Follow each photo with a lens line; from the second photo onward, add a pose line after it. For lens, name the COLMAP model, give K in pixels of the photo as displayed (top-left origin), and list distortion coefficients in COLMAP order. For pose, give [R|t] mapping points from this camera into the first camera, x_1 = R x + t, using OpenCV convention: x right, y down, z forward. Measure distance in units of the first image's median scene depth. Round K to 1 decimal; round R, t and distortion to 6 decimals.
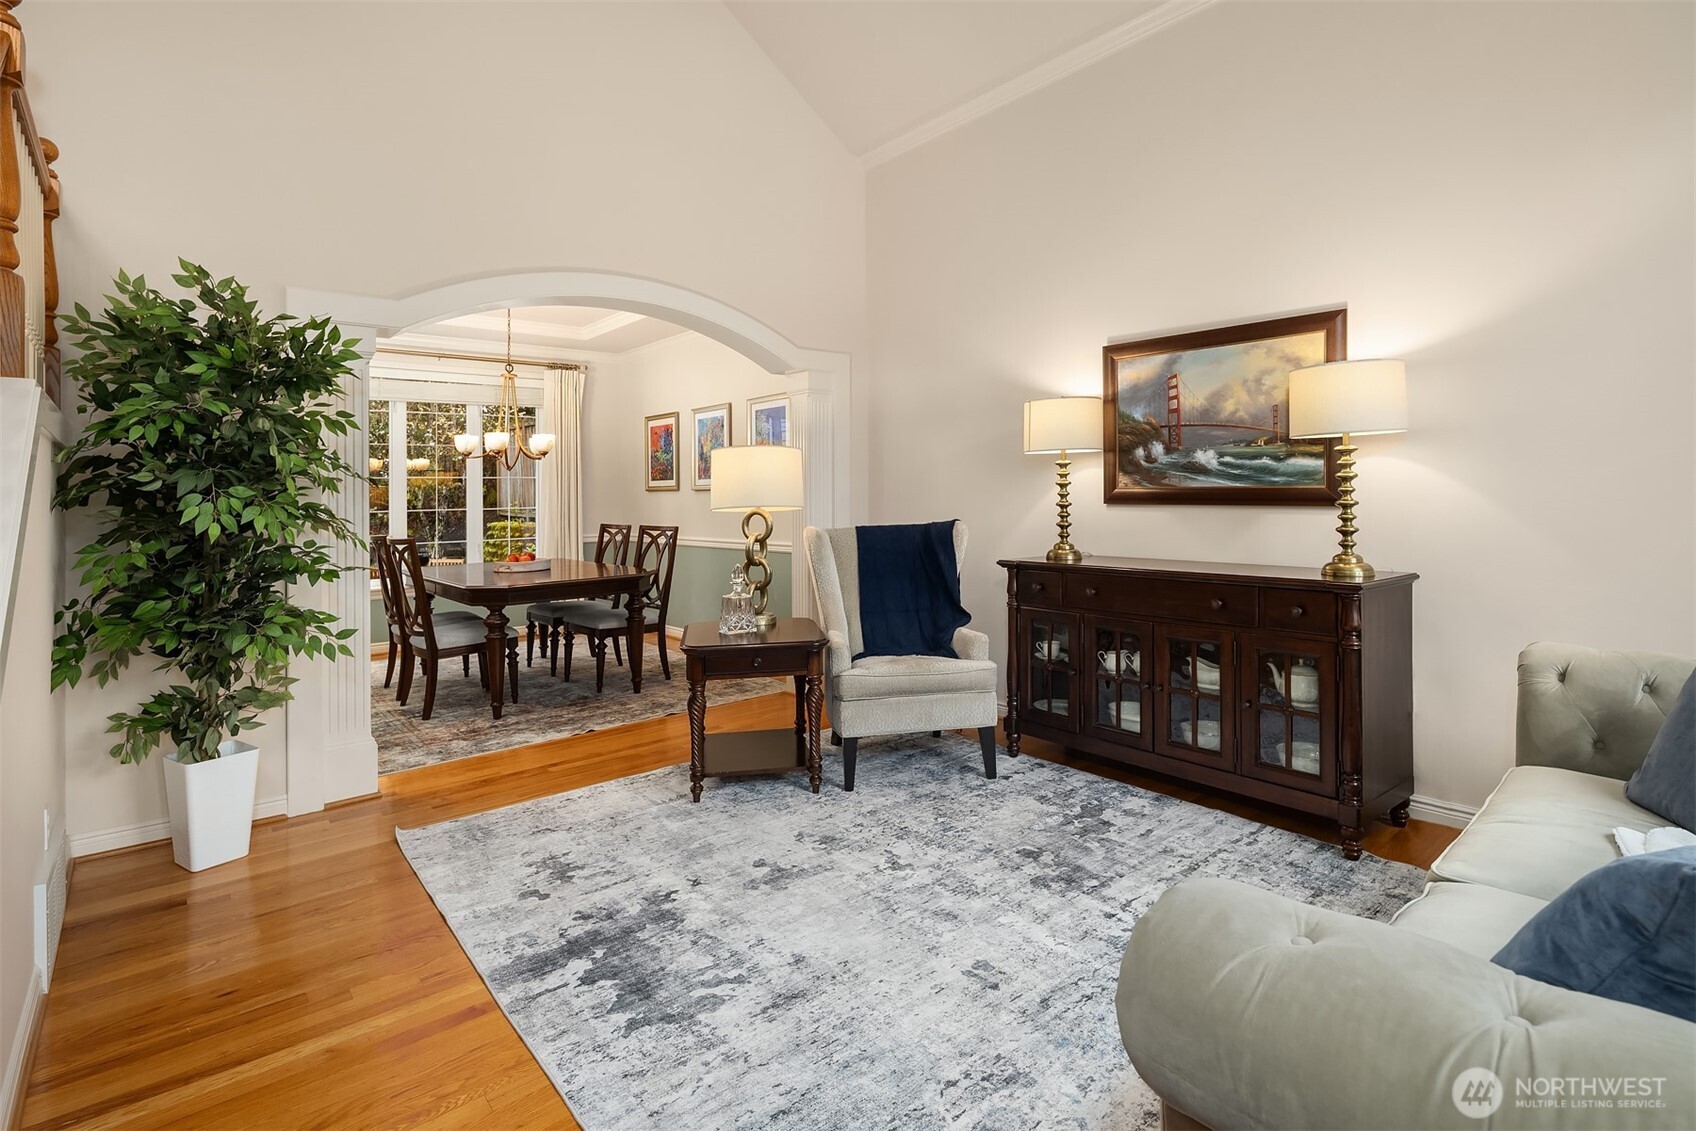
lens RADIAL K [[823.6, 0, 844.1], [0, 823.6, 488.0], [0, 0, 1]] dist [0.002425, -0.001558]
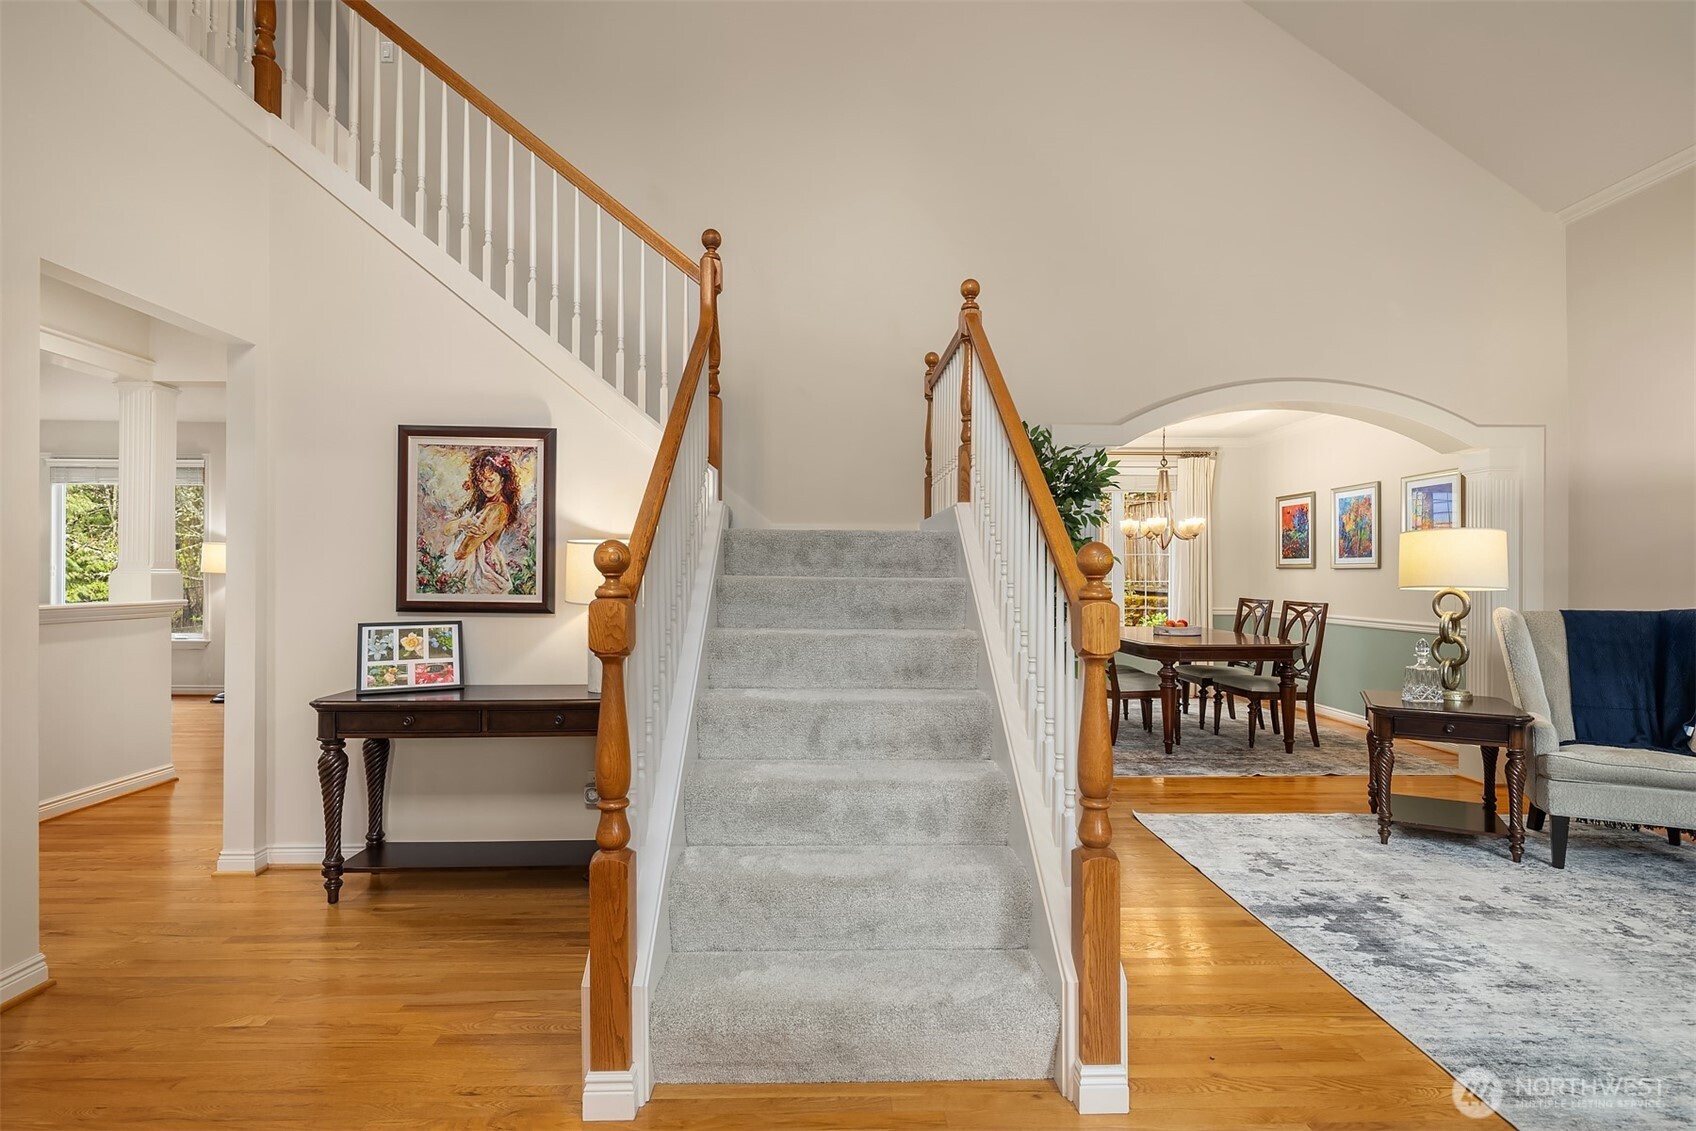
lens RADIAL K [[821.7, 0, 850.2], [0, 821.7, 556.2], [0, 0, 1]] dist [-0.000366, -0.001867]
pose [[0.788577, 0.008860, -0.614872, -0.065787], [-0.013313, 0.999908, -0.002665, -0.004378], [0.614792, 0.010287, 0.788622, -0.352316]]
